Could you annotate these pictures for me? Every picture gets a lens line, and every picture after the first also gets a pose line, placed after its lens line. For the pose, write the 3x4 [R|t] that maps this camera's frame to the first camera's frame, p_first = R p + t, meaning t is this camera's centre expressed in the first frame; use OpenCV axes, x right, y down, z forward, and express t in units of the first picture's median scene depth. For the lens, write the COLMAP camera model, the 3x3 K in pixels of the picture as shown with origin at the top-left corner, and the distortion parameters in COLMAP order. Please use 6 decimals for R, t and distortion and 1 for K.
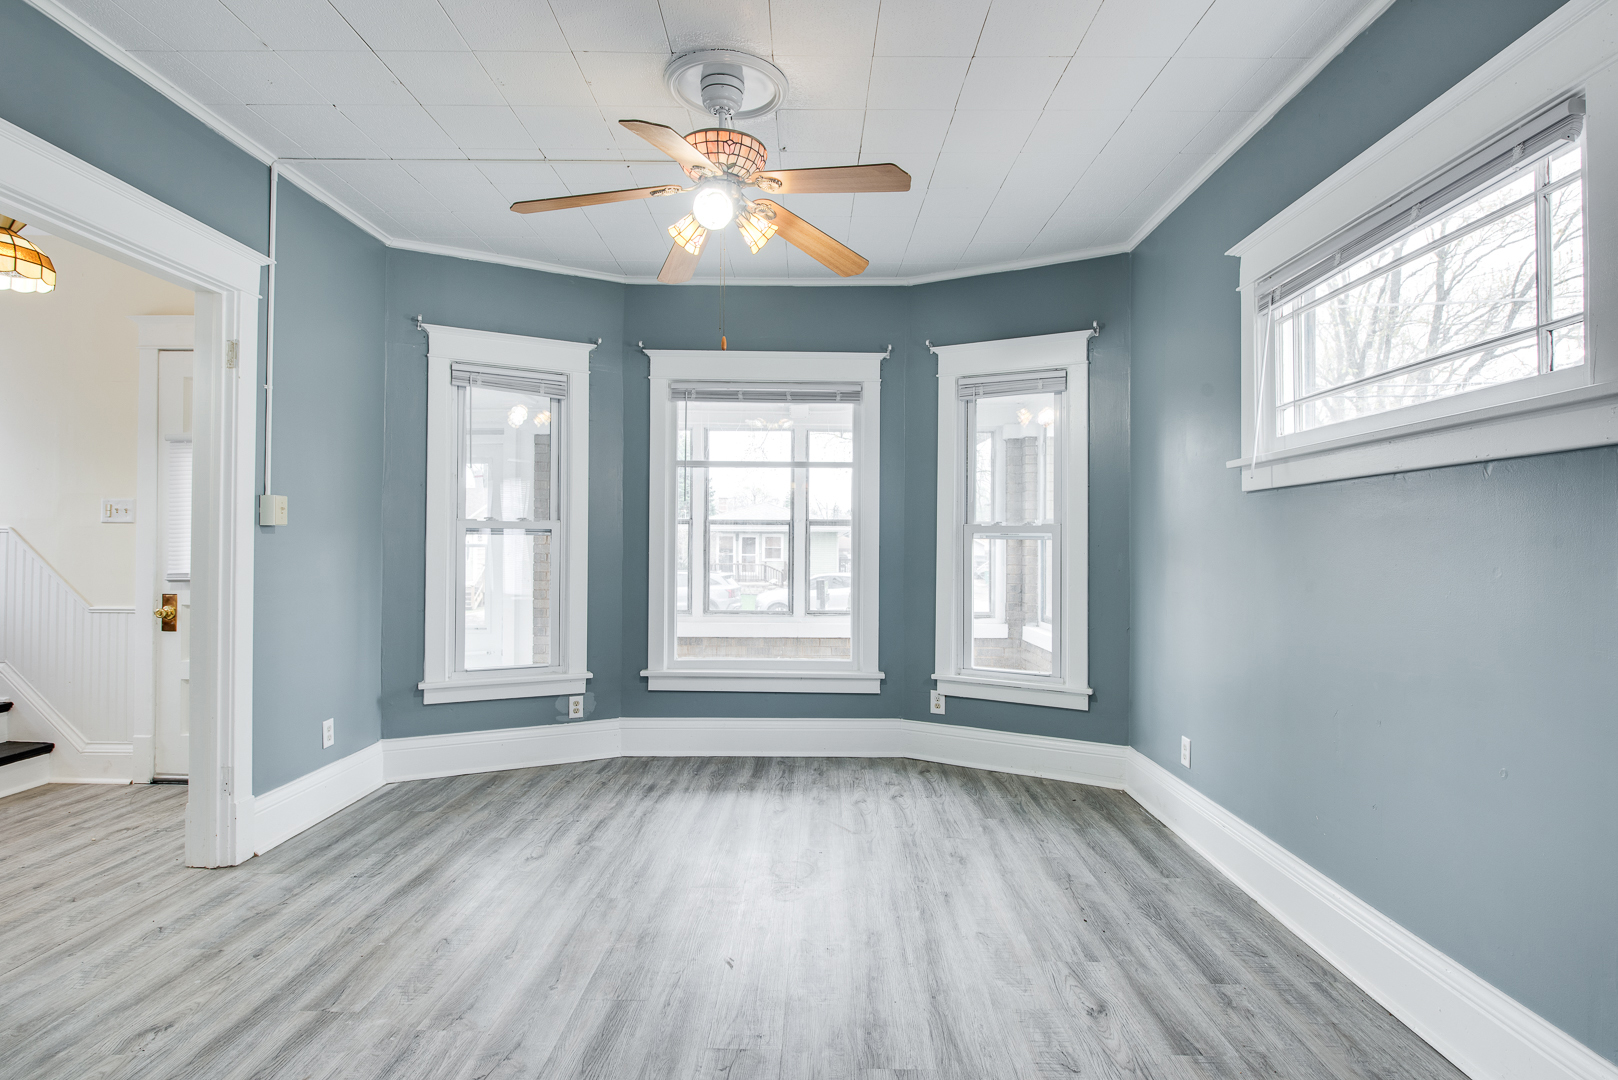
lens RADIAL K [[793.0, 0, 813.7], [0, 793.0, 538.2], [0, 0, 1]] dist [-0.010803, 0.000092]
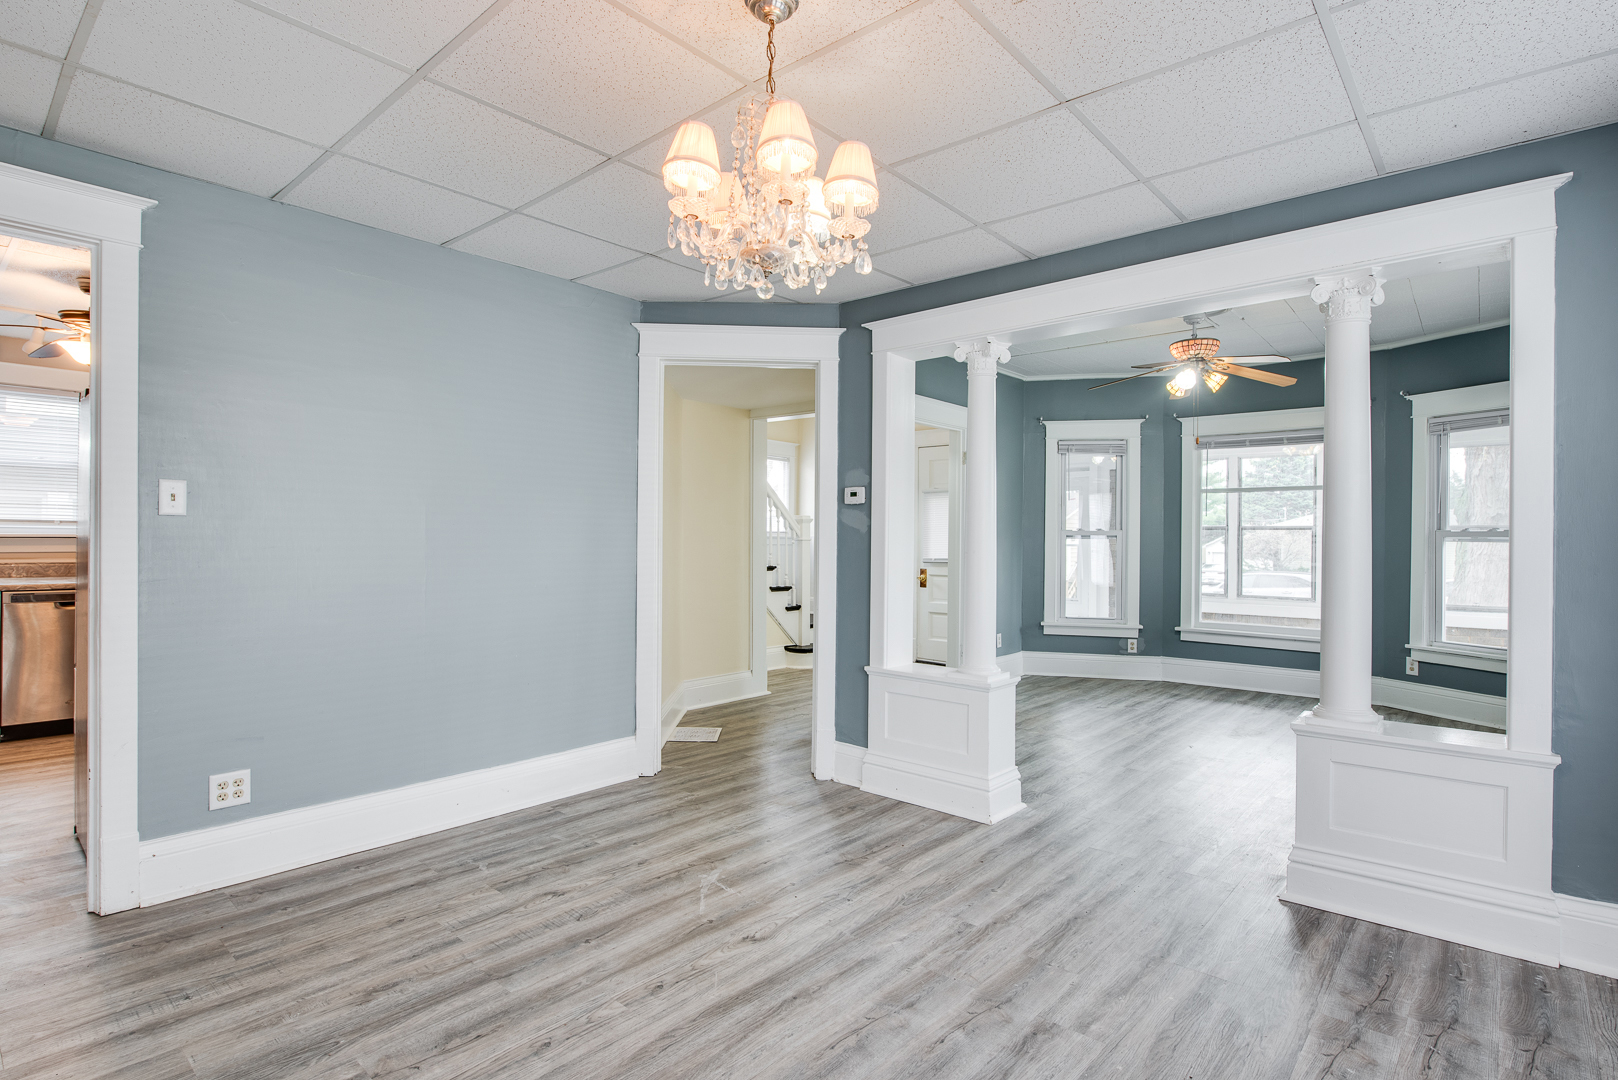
lens RADIAL K [[793.0, 0, 814.1], [0, 793.0, 542.3], [0, 0, 1]] dist [-0.010803, 0.000092]
pose [[0.755432, 0.001283, -0.655226, 0.264813], [0.001397, 0.999993, 0.003569, -0.003830], [0.655226, -0.003611, 0.755424, -0.636556]]
